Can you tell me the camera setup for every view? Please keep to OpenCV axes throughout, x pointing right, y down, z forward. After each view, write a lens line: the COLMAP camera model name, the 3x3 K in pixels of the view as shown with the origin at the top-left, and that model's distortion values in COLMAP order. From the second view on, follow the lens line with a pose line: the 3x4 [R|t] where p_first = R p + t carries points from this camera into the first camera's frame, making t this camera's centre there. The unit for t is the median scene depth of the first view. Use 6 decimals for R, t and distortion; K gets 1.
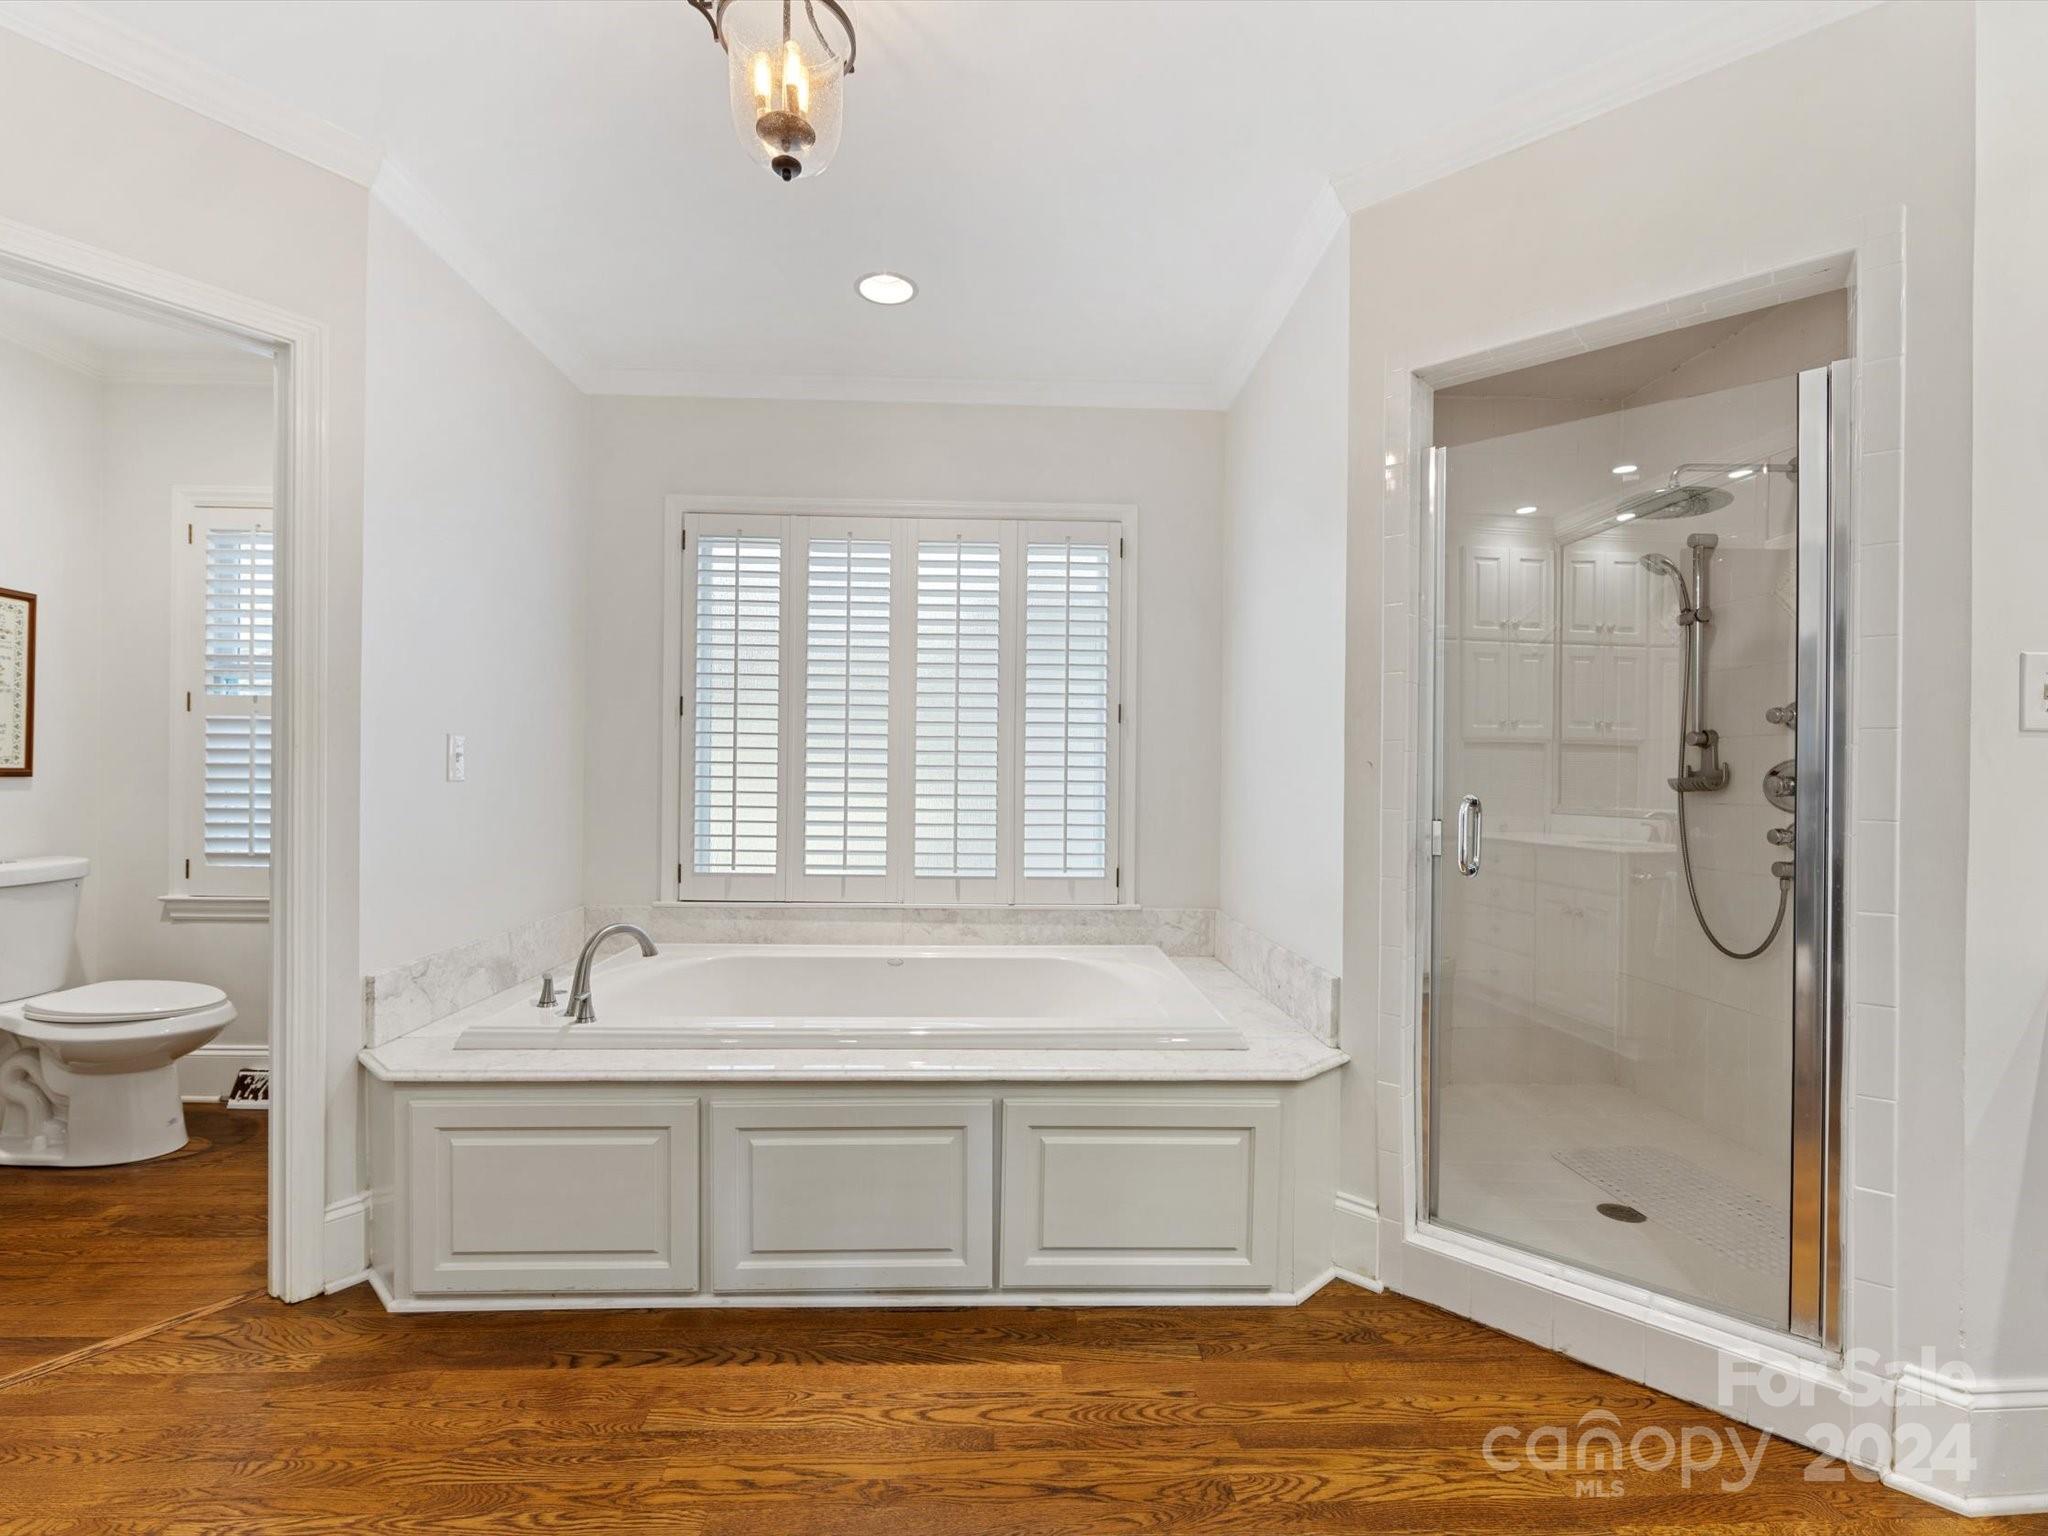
lens RADIAL K [[868.7, 0, 1012.3], [0, 868.7, 770.0], [0, 0, 1]] dist [-0.006875, 0.000486]
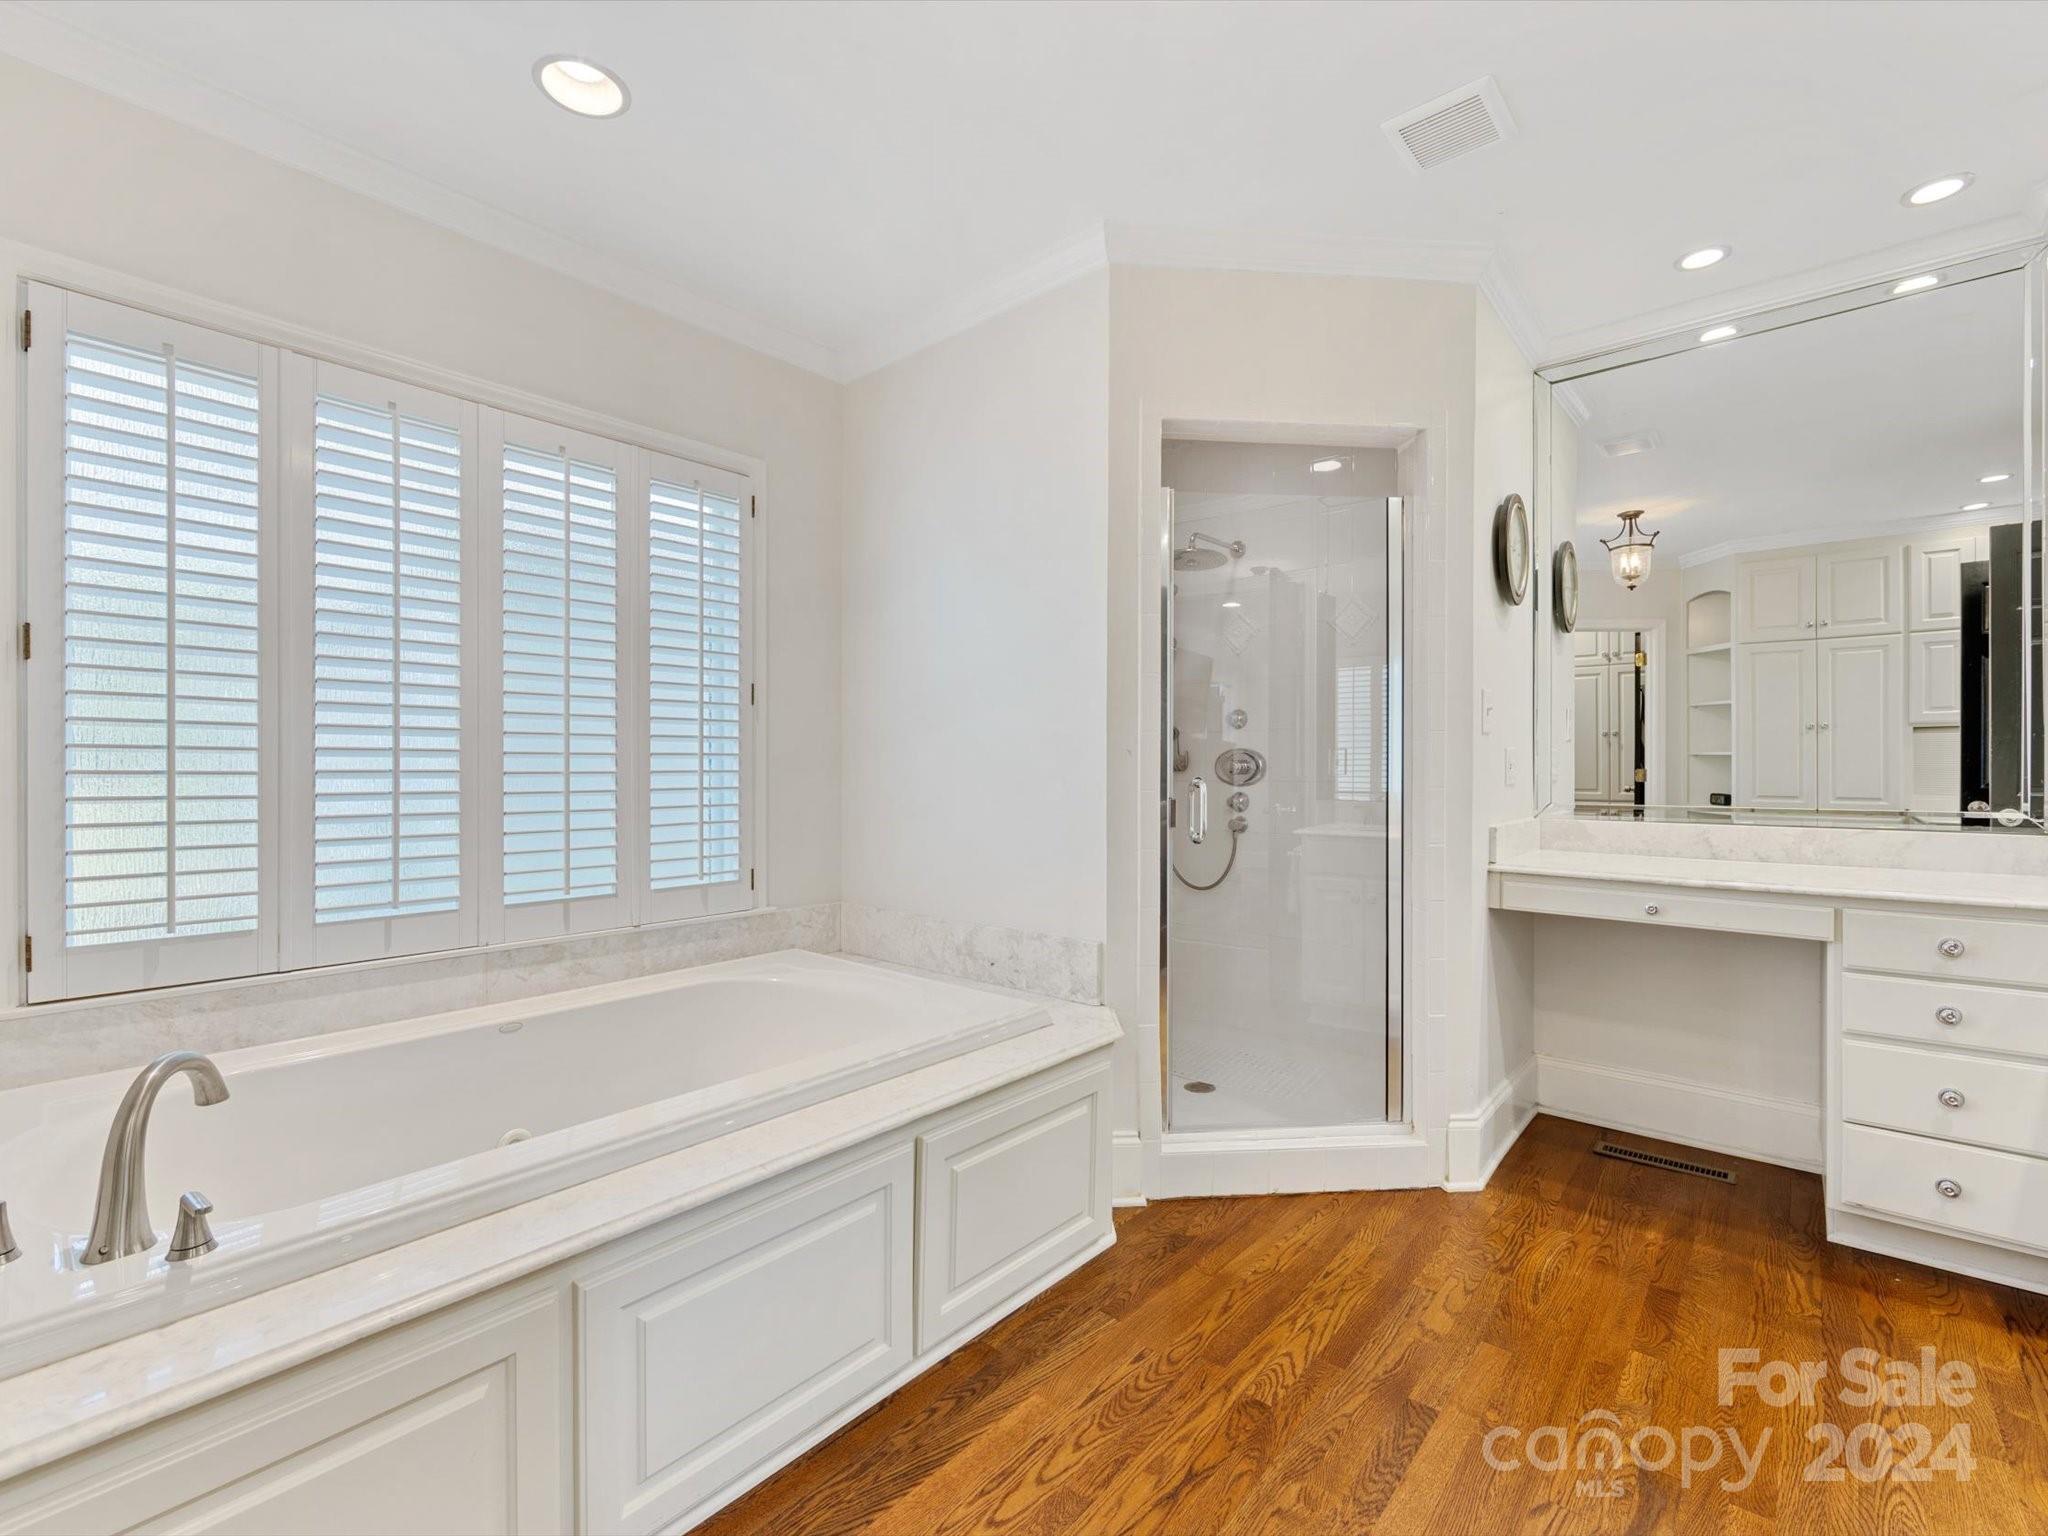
lens RADIAL K [[868.7, 0, 1016.0], [0, 868.7, 770.1], [0, 0, 1]] dist [-0.006875, 0.000486]
pose [[0.703814, -0.012755, 0.710270, -0.516946], [0.002802, 0.999881, 0.015179, -0.000614], [-0.710379, -0.008693, 0.703766, 0.304666]]
